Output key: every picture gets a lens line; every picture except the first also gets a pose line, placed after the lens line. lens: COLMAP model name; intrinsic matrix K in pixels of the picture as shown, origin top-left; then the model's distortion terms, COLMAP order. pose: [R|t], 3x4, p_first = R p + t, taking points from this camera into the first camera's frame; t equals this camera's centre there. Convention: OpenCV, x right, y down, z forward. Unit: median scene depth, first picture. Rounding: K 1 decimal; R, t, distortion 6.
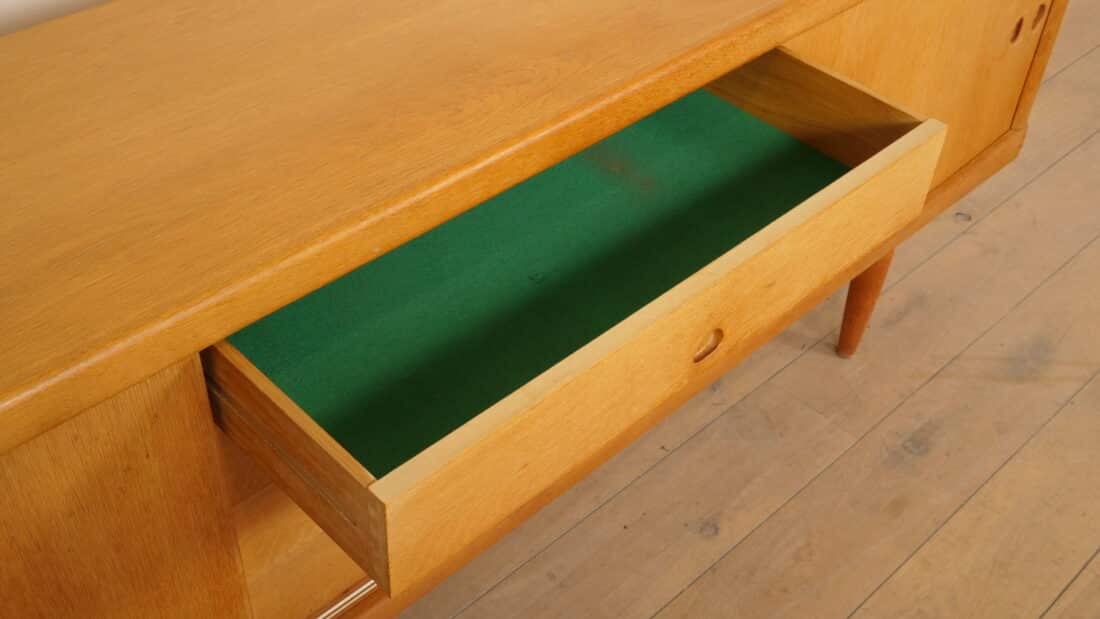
lens RADIAL K [[1211.8, 0, 550.0], [0, 1211.8, 309.5], [0, 0, 1]] dist [-0.002791, -0.014578]
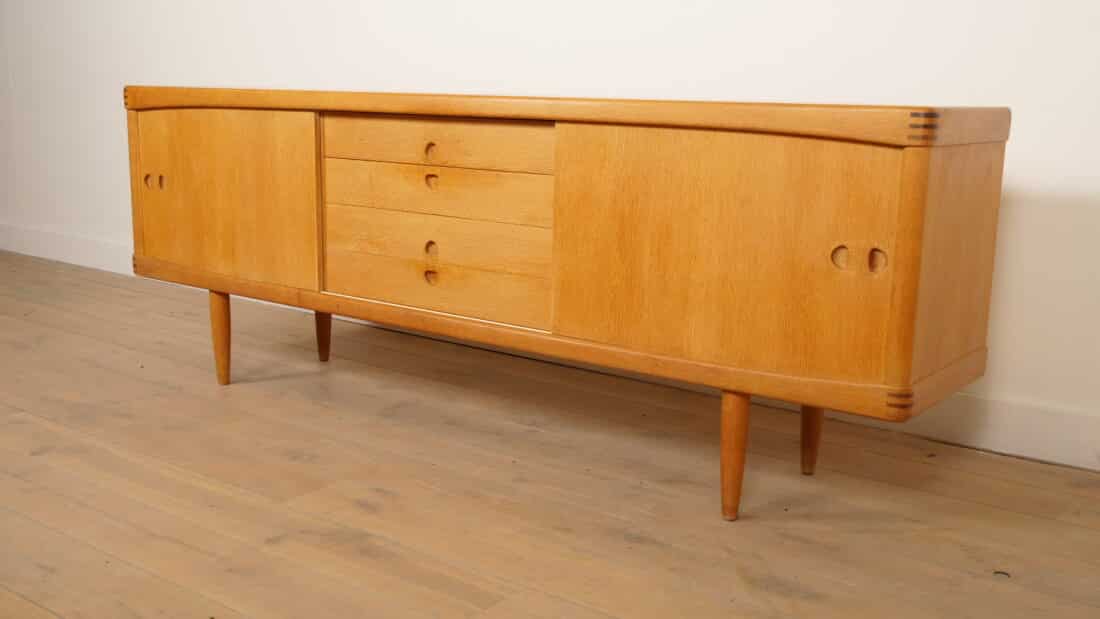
lens RADIAL K [[1127.4, 0, 550.0], [0, 1127.4, 309.5], [0, 0, 1]] dist [0.000806, -0.012667]
pose [[0.151093, 0.158586, -0.975716, 1.337242], [-0.662018, 0.749240, 0.019260, -0.022636], [0.734100, 0.643032, 0.218192, 0.546653]]
